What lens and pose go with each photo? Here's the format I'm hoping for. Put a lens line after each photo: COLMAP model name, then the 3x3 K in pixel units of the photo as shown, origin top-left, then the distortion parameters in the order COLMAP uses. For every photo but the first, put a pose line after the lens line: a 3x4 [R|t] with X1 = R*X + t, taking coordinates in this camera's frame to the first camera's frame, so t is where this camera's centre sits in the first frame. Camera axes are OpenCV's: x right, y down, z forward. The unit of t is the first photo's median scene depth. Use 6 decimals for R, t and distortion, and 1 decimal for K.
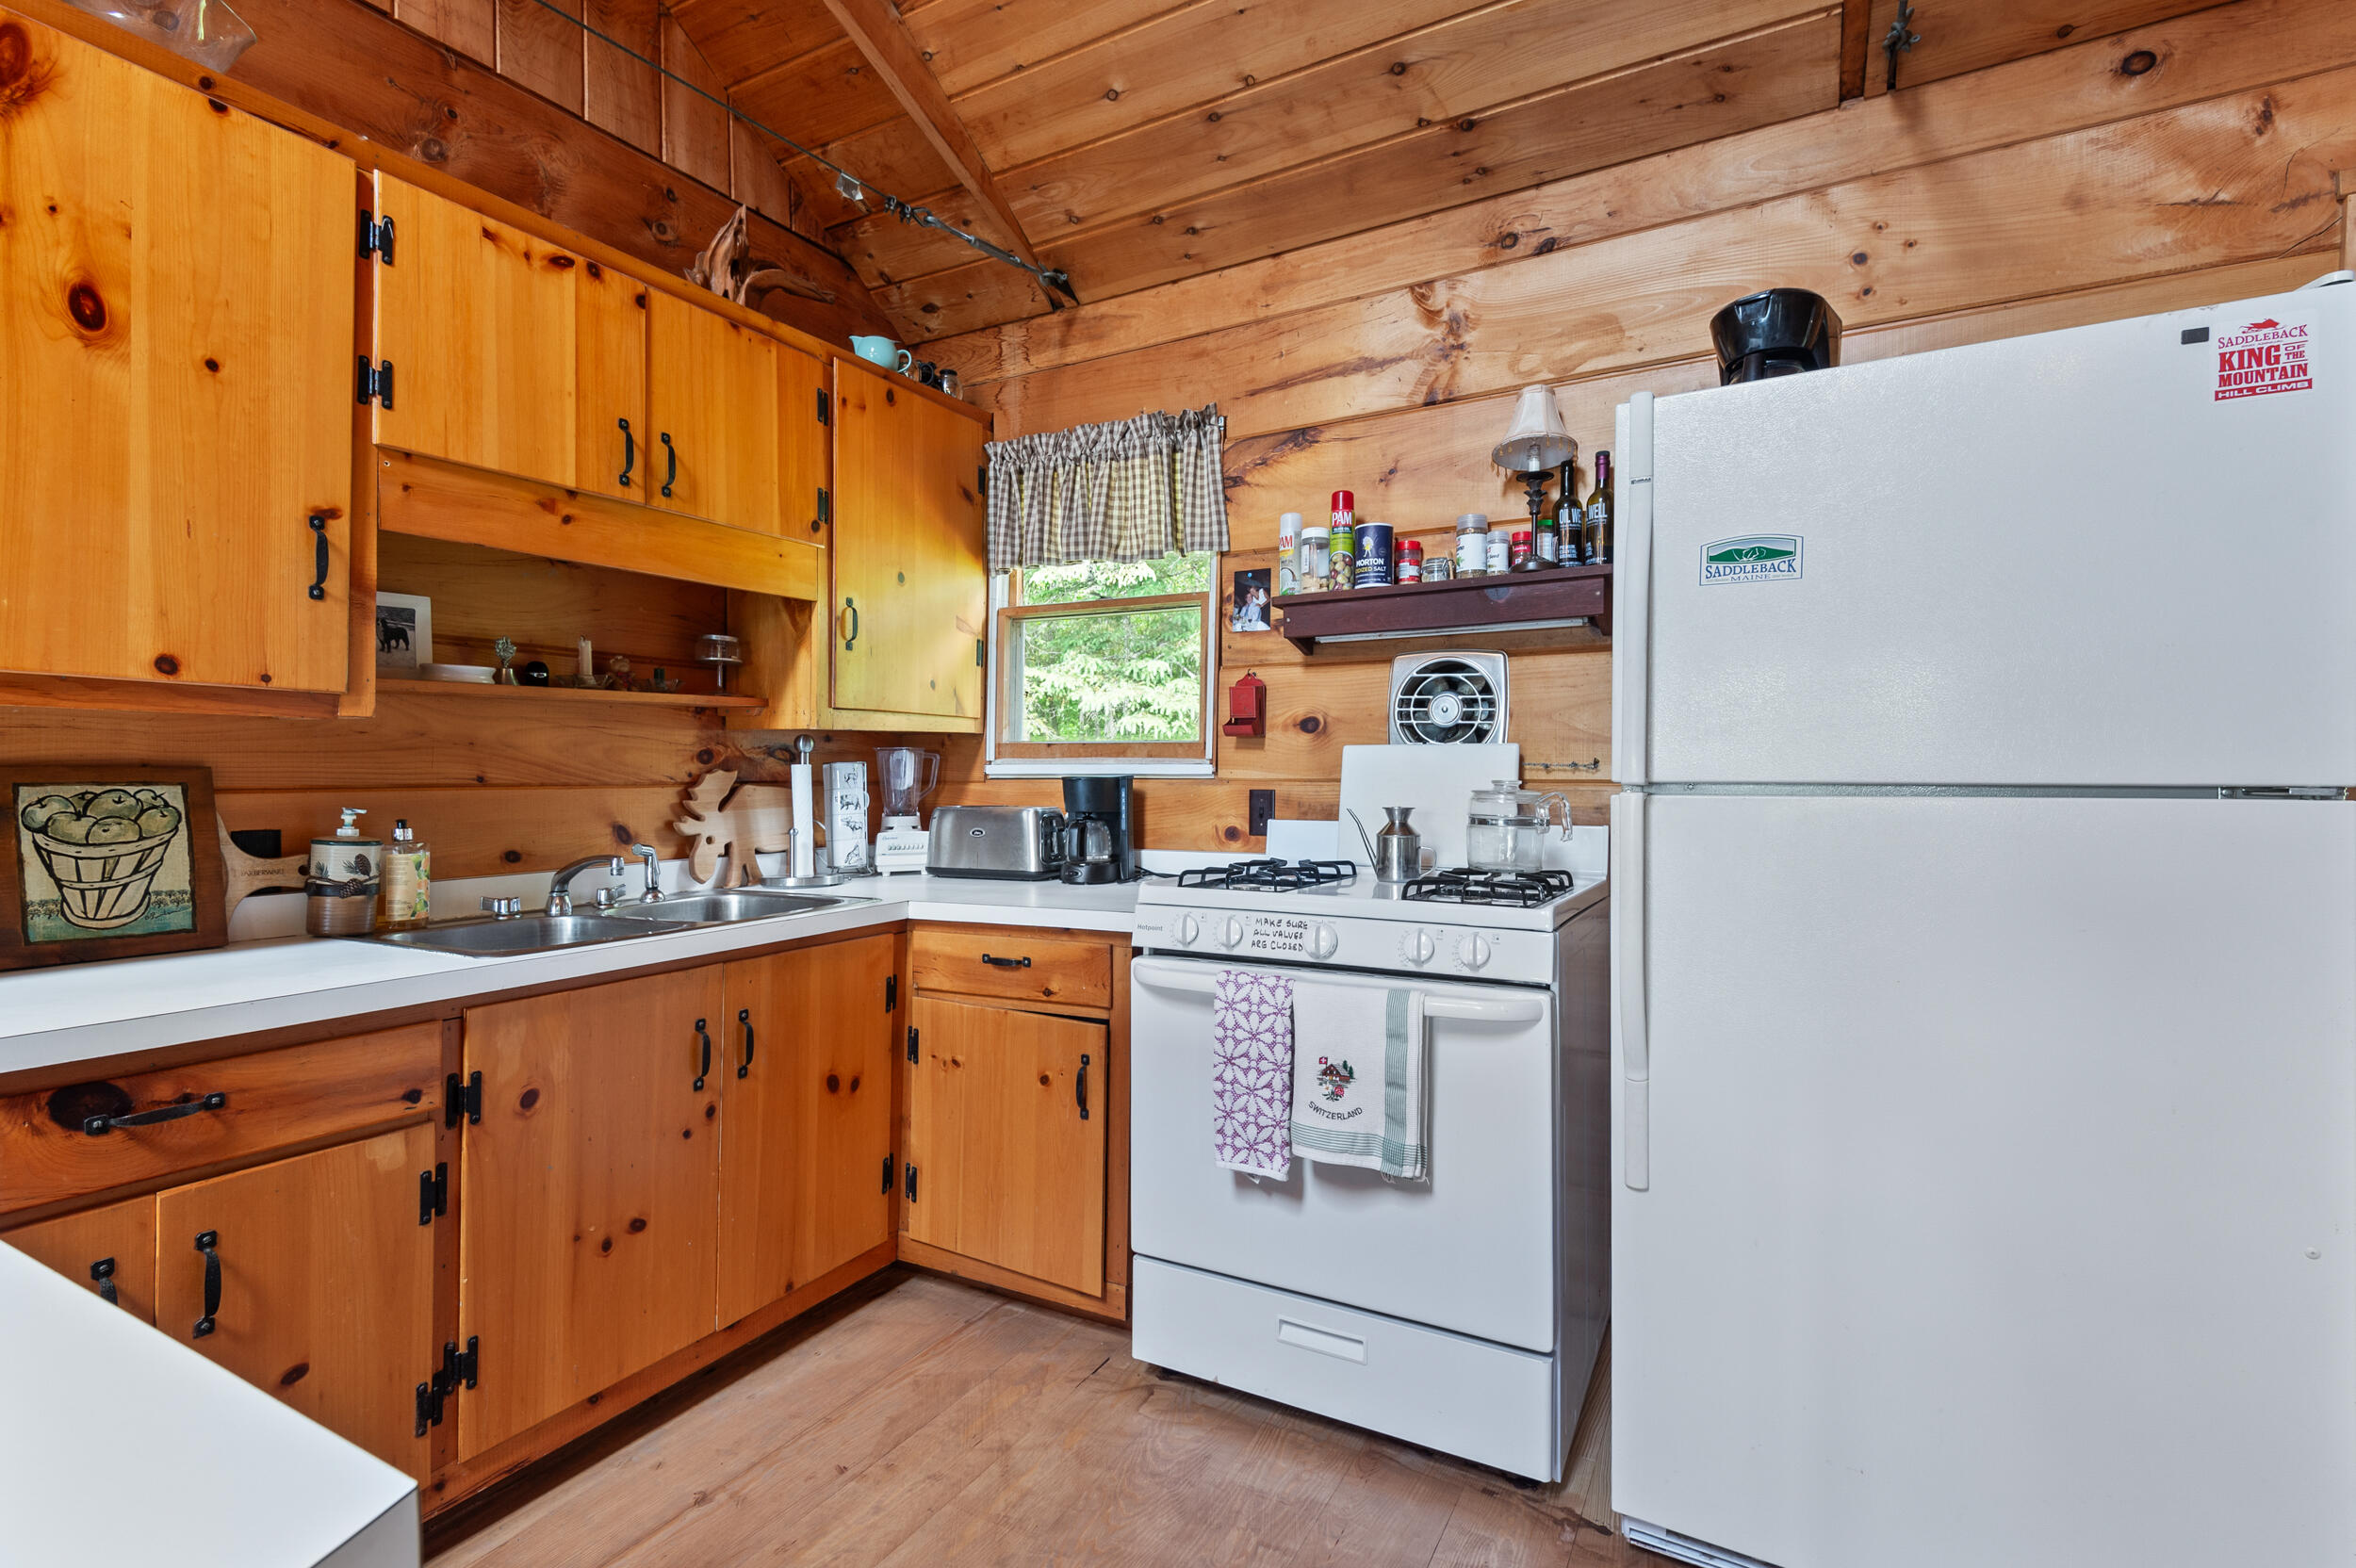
lens RADIAL K [[1097.1, 0, 1178.0], [0, 1097.1, 784.0], [0, 0, 1]] dist [0.028778, -0.019681]
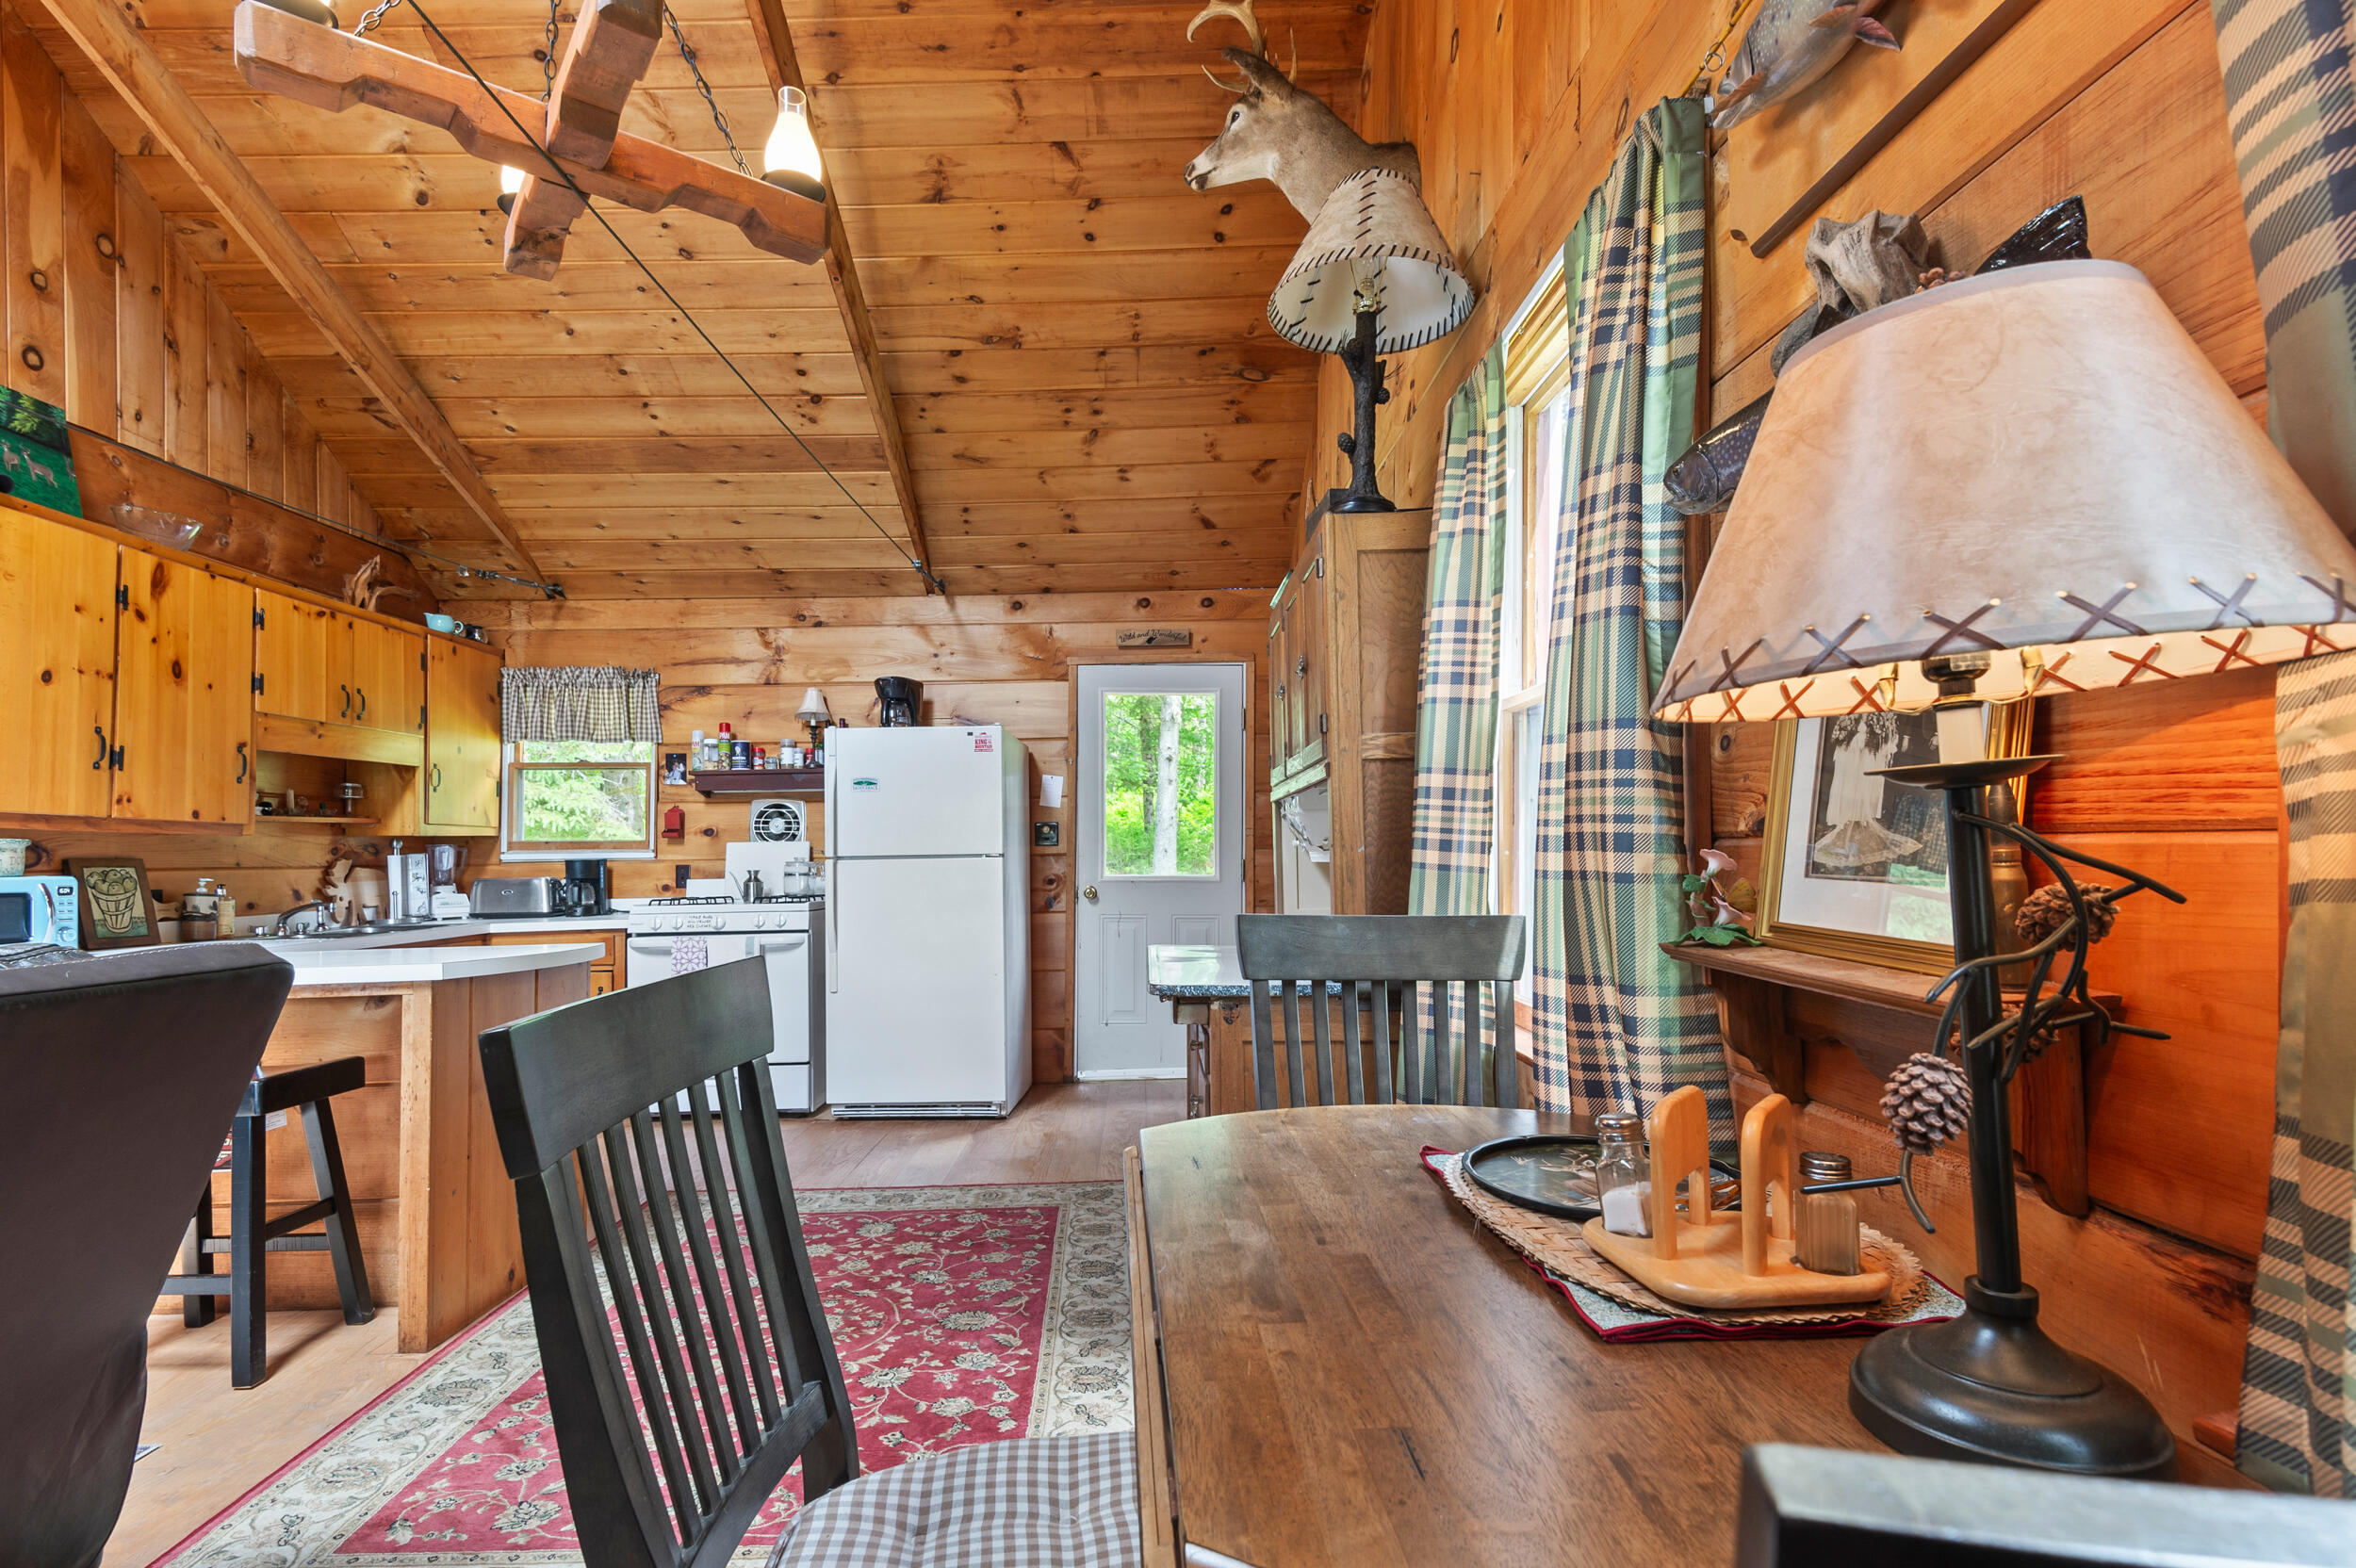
lens RADIAL K [[1111.8, 0, 1169.4], [0, 1111.8, 842.3], [0, 0, 1]] dist [0.049299, -0.046498]
pose [[0.864691, -0.006816, 0.502257, -0.185467], [0.020151, 0.999574, -0.021126, 0.025803], [-0.501899, 0.028389, 0.864460, -1.228074]]
